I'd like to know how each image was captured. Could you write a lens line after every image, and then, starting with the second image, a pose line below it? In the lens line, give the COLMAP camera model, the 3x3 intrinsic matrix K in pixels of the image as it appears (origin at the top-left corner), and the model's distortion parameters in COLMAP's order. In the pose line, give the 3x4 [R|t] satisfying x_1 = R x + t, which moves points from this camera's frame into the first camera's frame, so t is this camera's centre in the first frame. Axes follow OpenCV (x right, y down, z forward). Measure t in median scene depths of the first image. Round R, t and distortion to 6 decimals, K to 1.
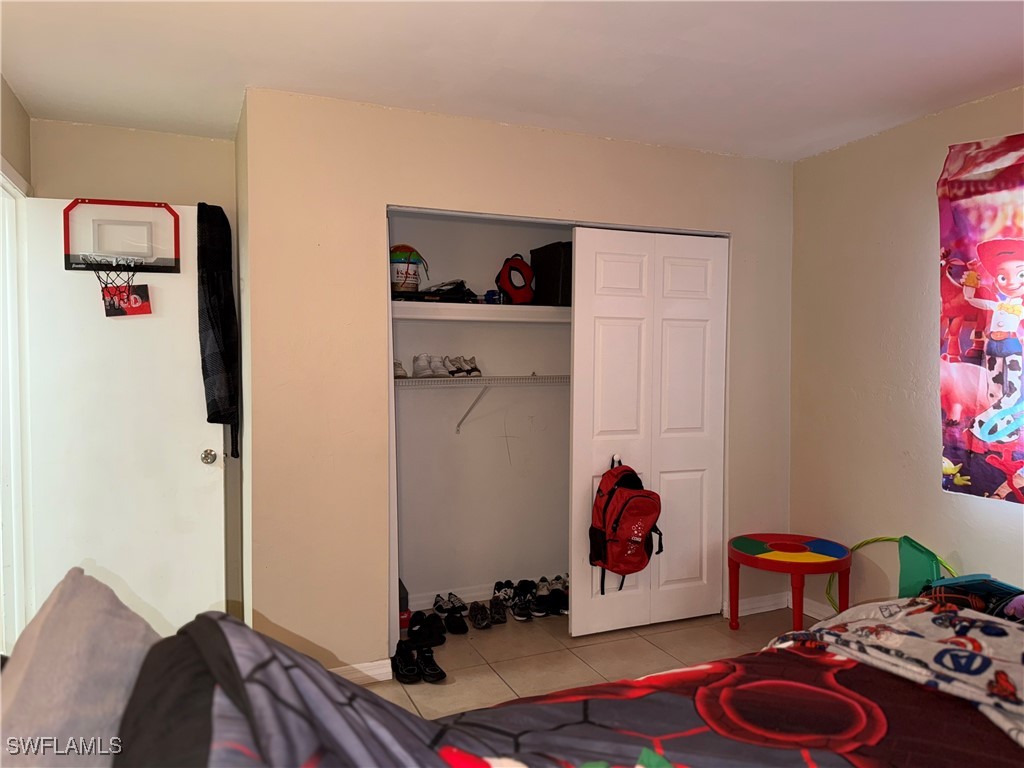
lens RADIAL K [[733.2, 0, 512.0], [0, 733.2, 384.0], [0, 0, 1]] dist [0.058982, -0.071055]
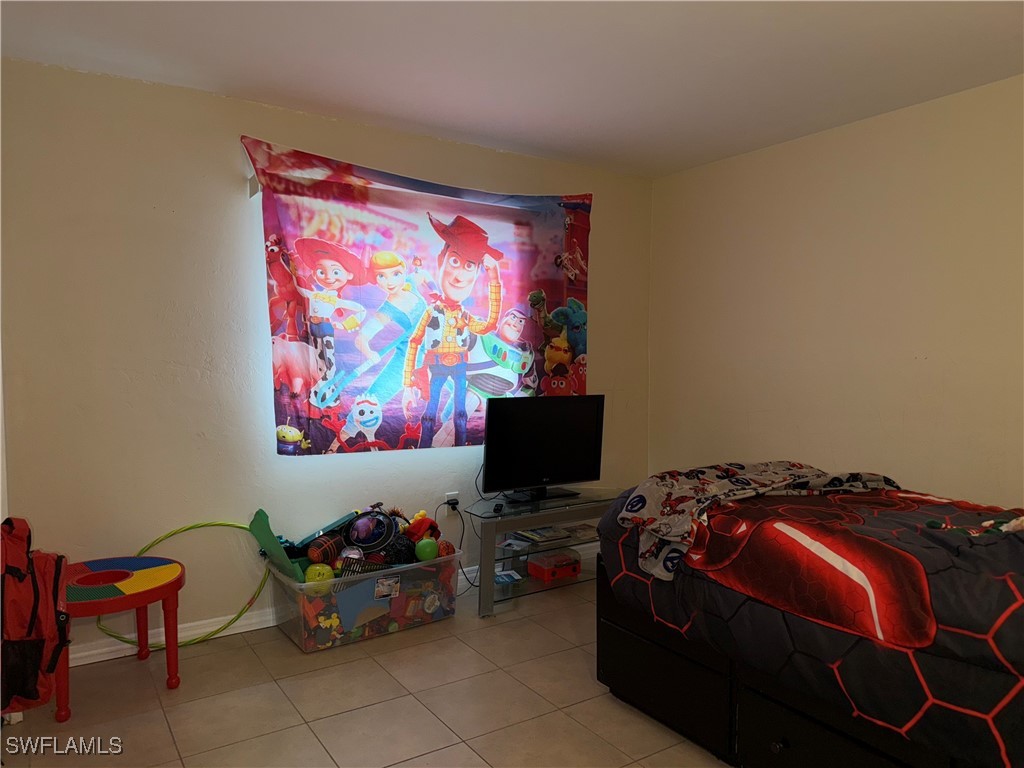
lens RADIAL K [[733.2, 0, 512.0], [0, 733.2, 384.0], [0, 0, 1]] dist [0.058982, -0.071055]
pose [[-0.186382, -0.046894, 0.981358, -0.577897], [0.015093, 0.998606, 0.050584, -0.016661], [-0.982361, 0.024240, -0.185415, 0.909639]]
